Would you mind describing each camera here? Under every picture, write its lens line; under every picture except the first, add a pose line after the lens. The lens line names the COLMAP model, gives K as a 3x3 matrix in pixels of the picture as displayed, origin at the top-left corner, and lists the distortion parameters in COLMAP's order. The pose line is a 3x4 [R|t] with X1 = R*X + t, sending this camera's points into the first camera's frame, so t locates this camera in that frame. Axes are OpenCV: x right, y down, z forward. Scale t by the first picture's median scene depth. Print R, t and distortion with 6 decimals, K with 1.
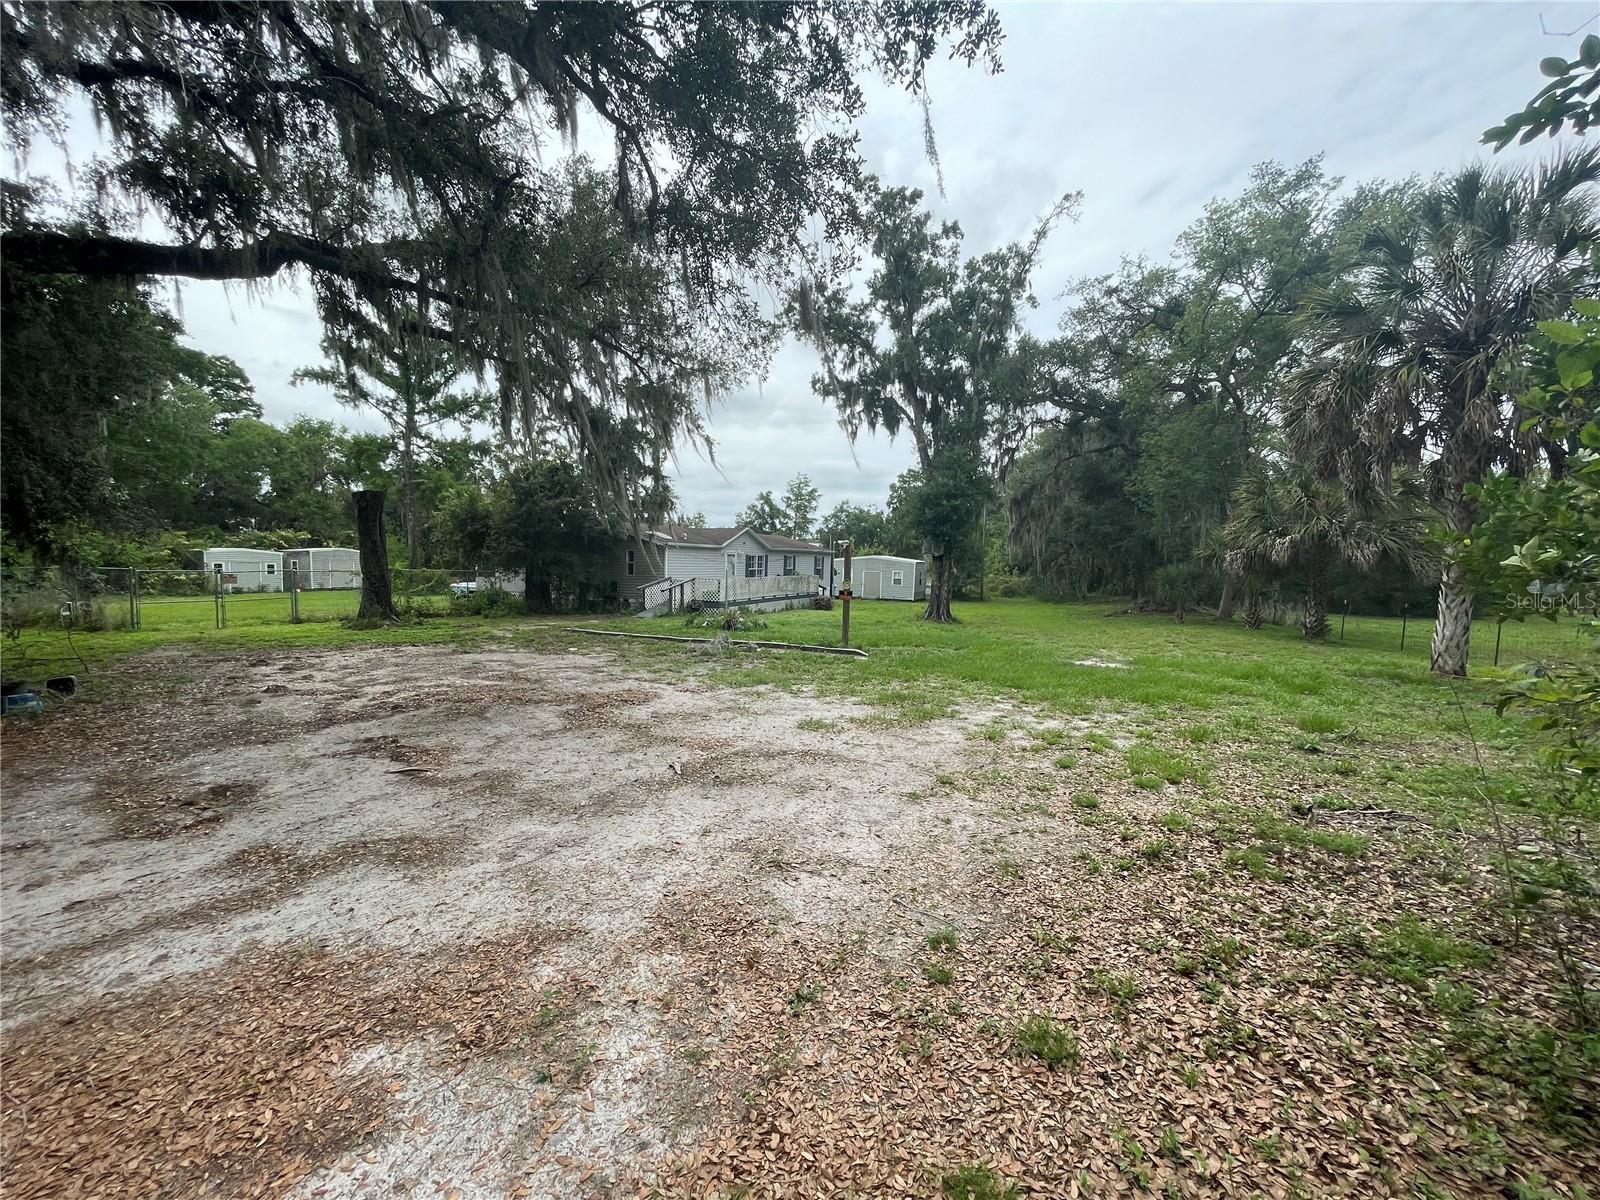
lens RADIAL K [[643.1, 0, 797.6], [0, 643.1, 598.7], [0, 0, 1]] dist [-0.000403, 0.000193]
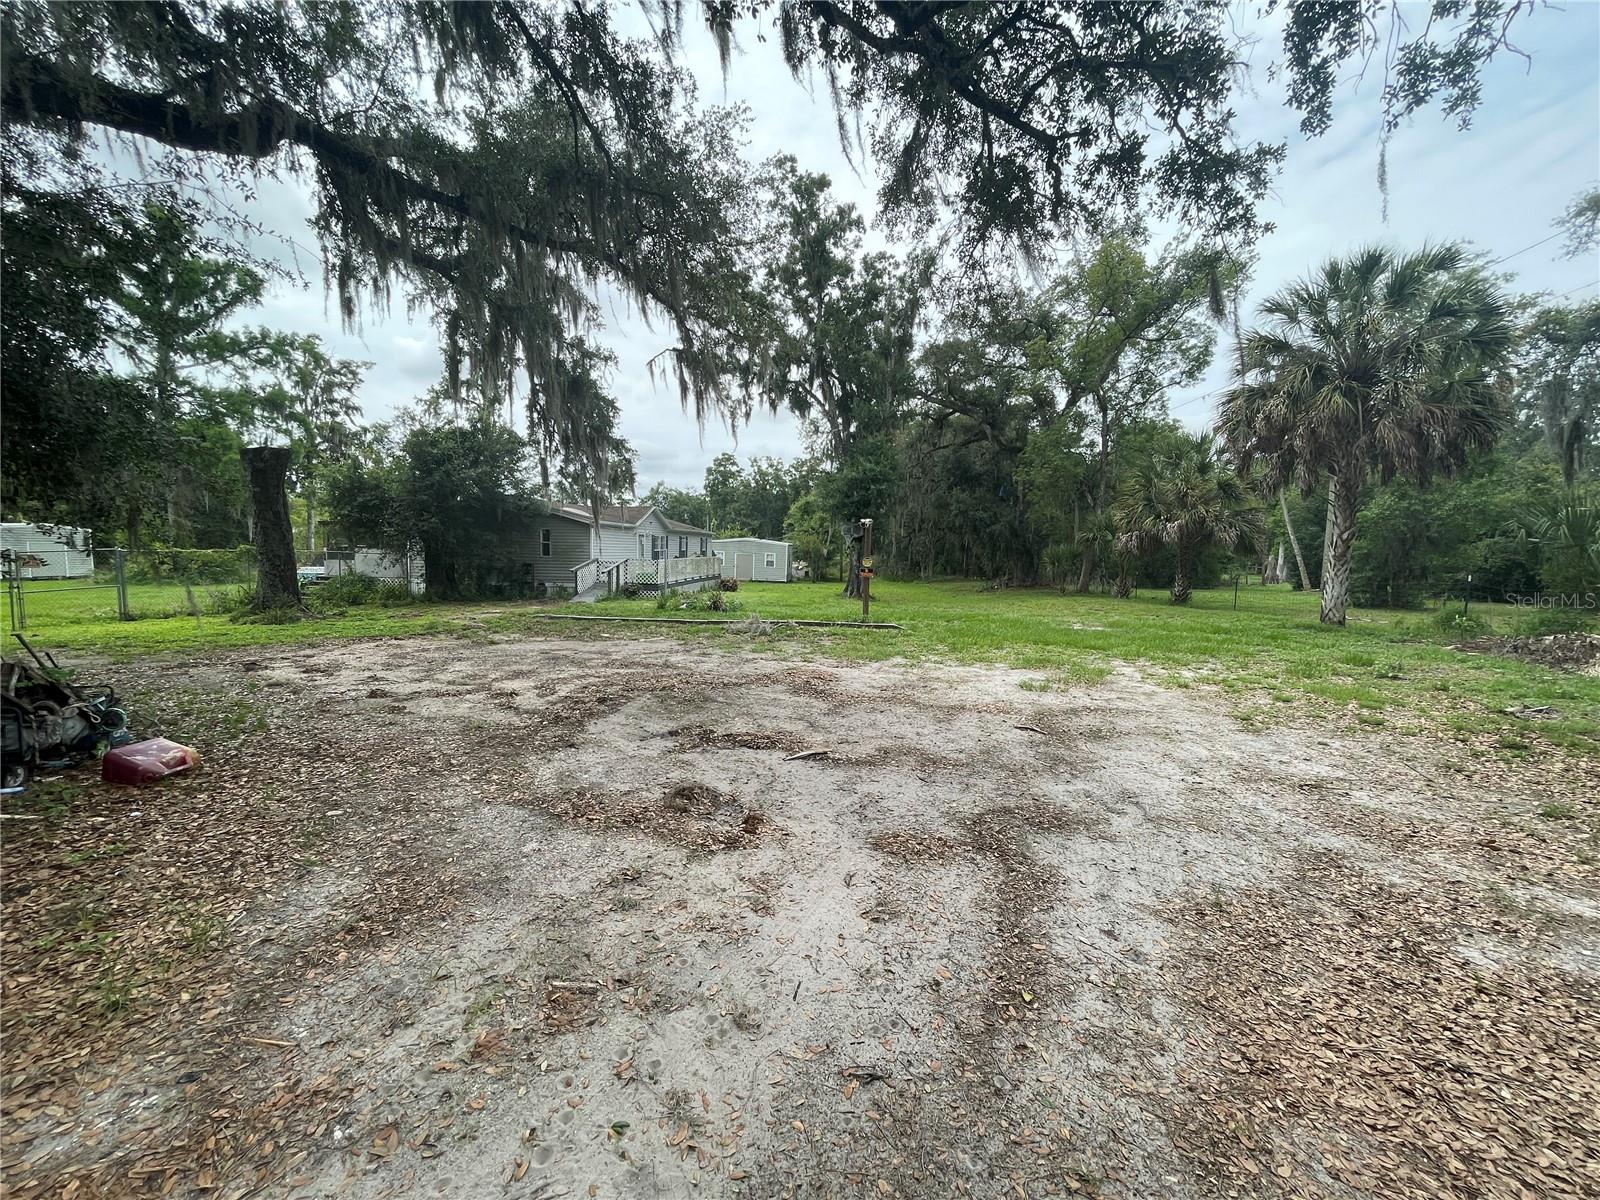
lens RADIAL K [[643.1, 0, 797.4], [0, 643.1, 599.4], [0, 0, 1]] dist [-0.000403, 0.000193]
pose [[0.948748, -0.024516, 0.315083, -0.193430], [0.016570, 0.999474, 0.027876, 0.003885], [-0.315600, -0.021226, 0.948655, 0.029492]]
